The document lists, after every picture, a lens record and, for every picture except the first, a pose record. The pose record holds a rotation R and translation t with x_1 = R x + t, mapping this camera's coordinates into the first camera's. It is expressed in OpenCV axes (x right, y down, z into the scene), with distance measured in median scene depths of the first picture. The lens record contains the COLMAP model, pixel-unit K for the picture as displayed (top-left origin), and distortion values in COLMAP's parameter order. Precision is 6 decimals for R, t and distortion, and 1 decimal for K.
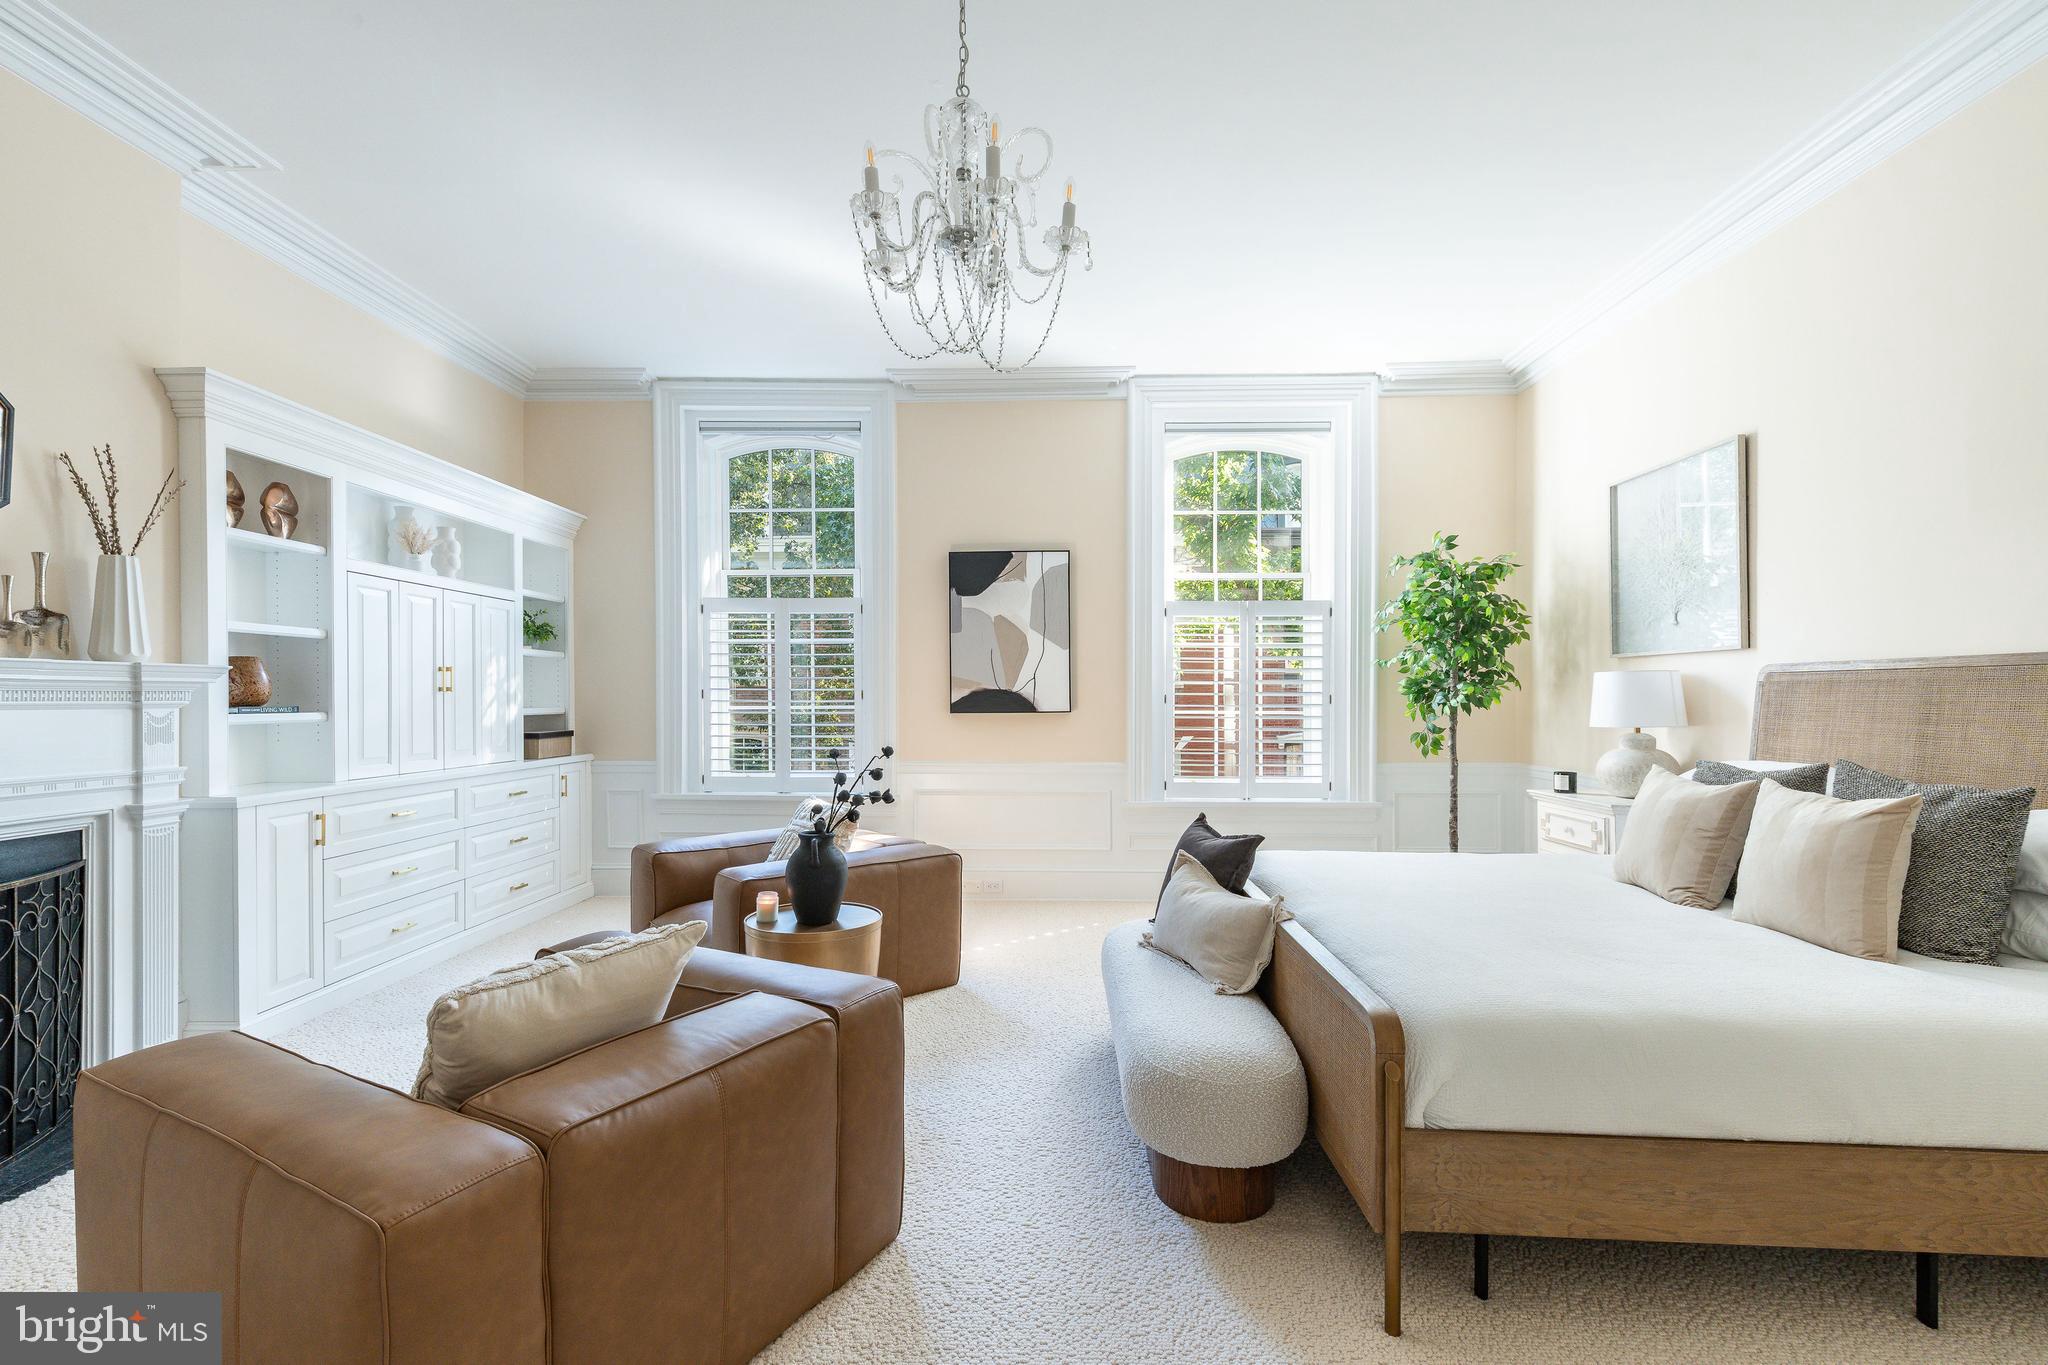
lens RADIAL K [[936.2, 0, 998.5], [0, 936.2, 680.9], [0, 0, 1]] dist [0.004306, 0.000031]
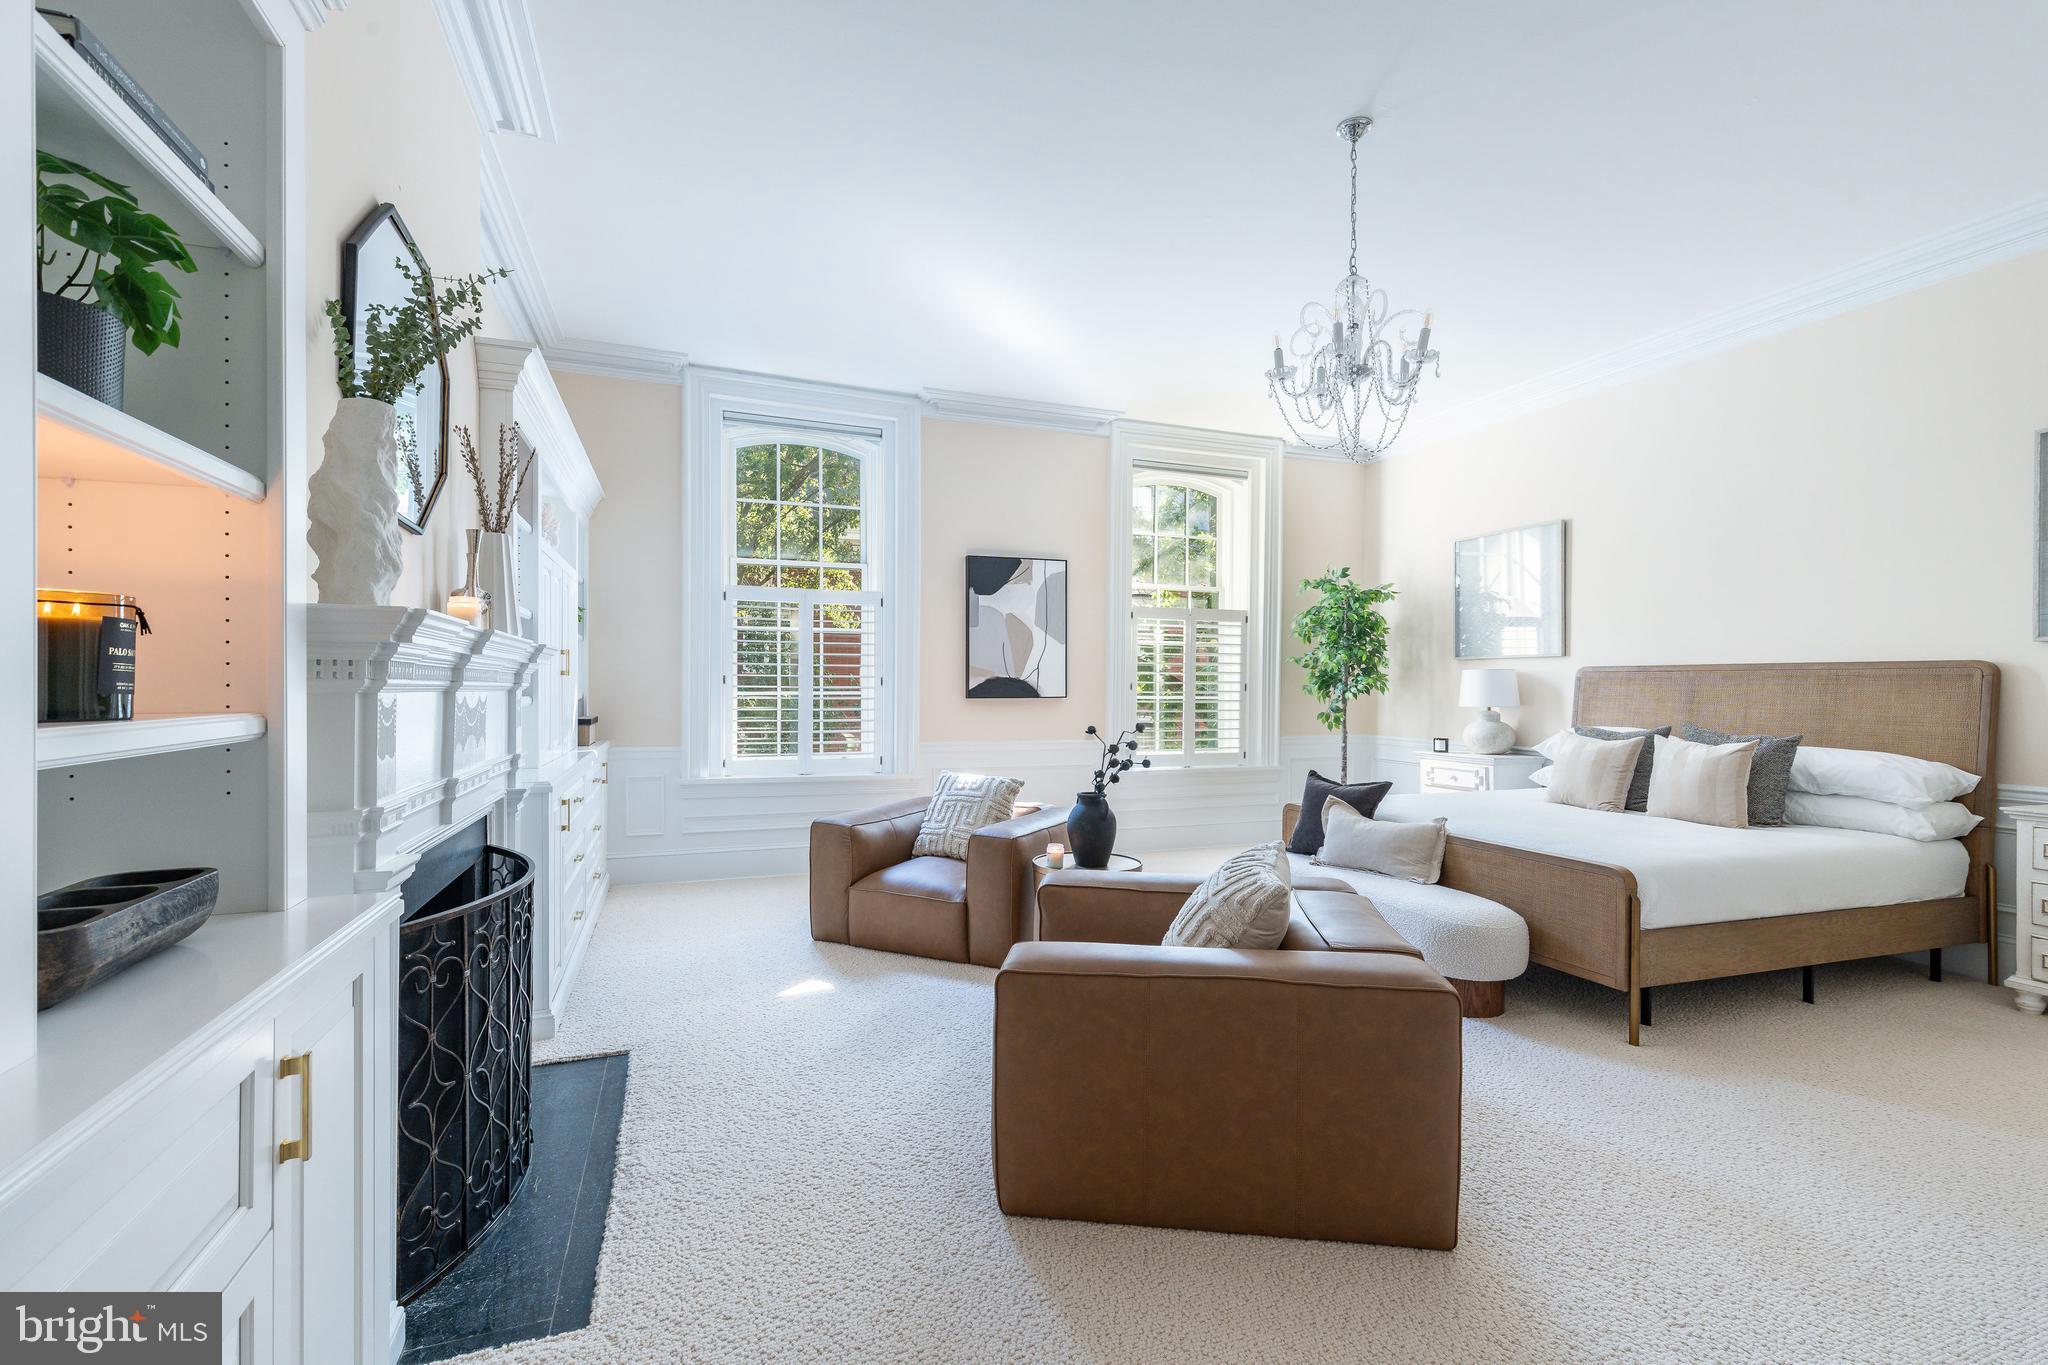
lens RADIAL K [[923.7, 0, 1028.2], [0, 923.7, 666.1], [0, 0, 1]] dist [0.009295, -0.000345]
pose [[0.920997, 0.013403, 0.389340, -0.615342], [-0.011827, 0.999909, -0.006445, 0.002742], [-0.389391, 0.001332, 0.921072, -0.076603]]
